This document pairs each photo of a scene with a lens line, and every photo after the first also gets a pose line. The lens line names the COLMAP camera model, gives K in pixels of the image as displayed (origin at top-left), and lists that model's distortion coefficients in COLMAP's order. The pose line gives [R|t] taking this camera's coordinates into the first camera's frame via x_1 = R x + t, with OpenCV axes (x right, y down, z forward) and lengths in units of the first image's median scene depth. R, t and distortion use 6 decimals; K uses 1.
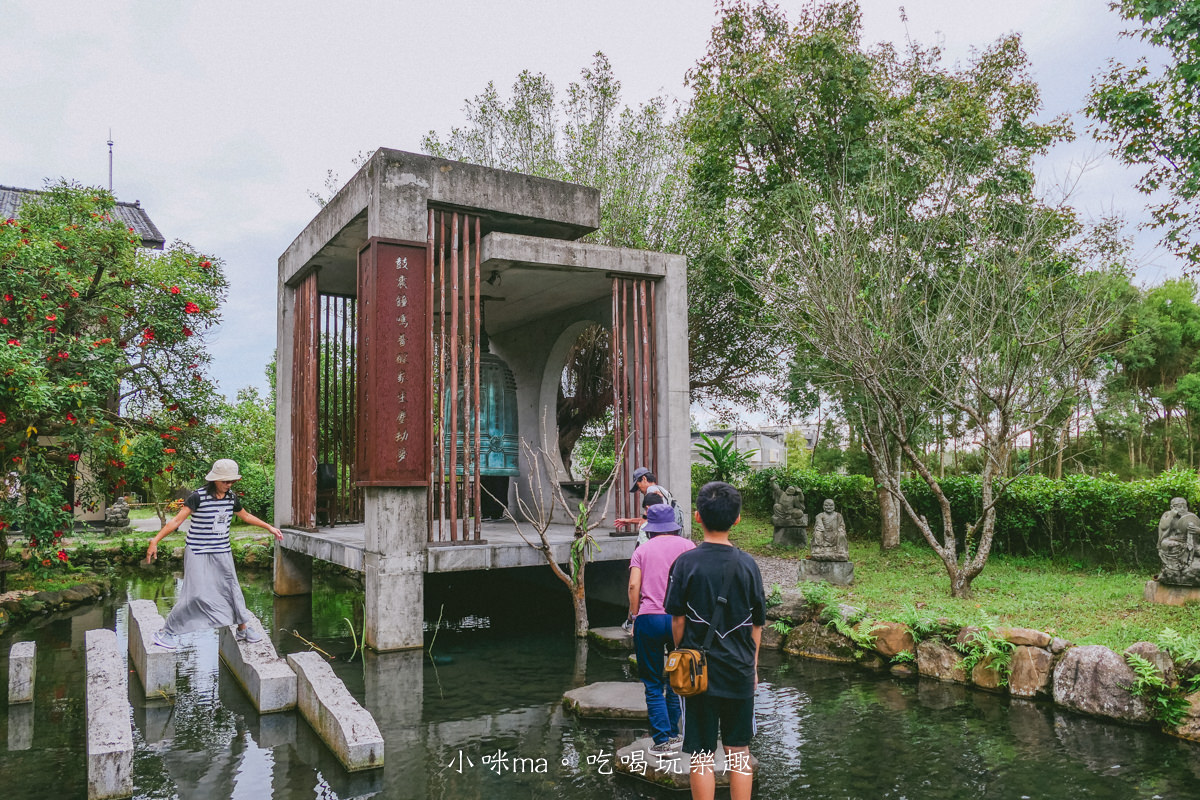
lens RADIAL K [[910.1, 0, 600.0], [0, 910.1, 400.0], [0, 0, 1]] dist [0.003691, 0.000983]
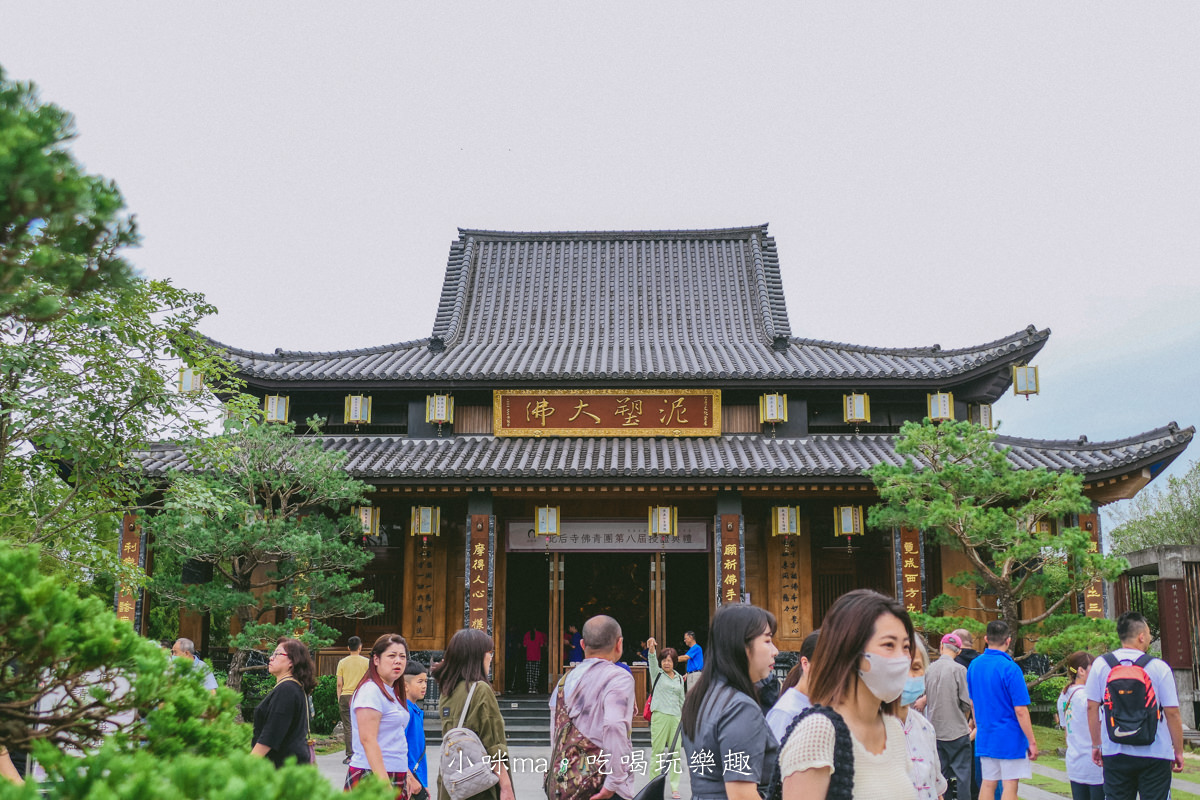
lens RADIAL K [[1275.8, 0, 591.9], [0, 1275.8, 399.1], [0, 0, 1]] dist [-0.007850, -0.002555]
pose [[0.827514, -0.100514, -0.552375, 0.479379], [0.031870, 0.990667, -0.132525, -0.241598], [0.560540, 0.092062, 0.822994, -3.021960]]
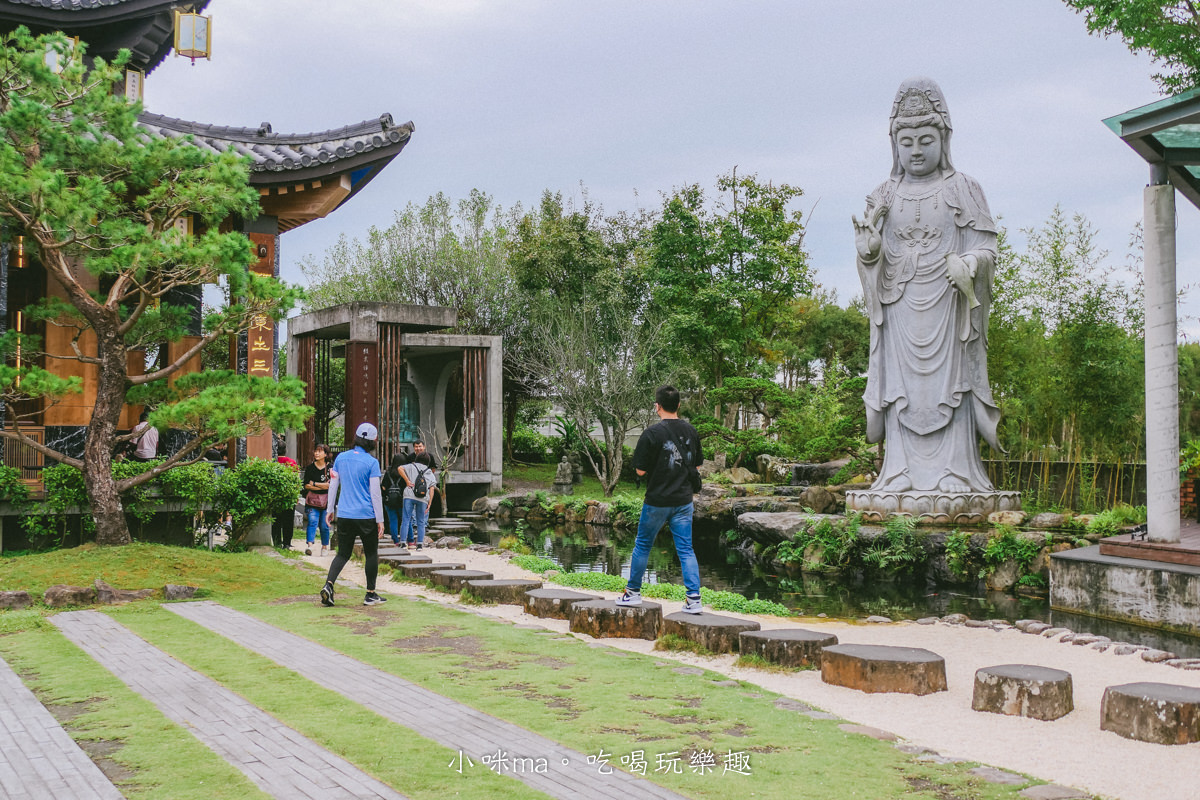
lens RADIAL K [[1275.8, 0, 591.9], [0, 1275.8, 399.1], [0, 0, 1]] dist [-0.007850, -0.002555]
pose [[0.999873, 0.013977, 0.007689, 0.312325], [-0.014327, 0.998767, 0.047537, -0.177522], [-0.007015, -0.047641, 0.998840, -2.102692]]
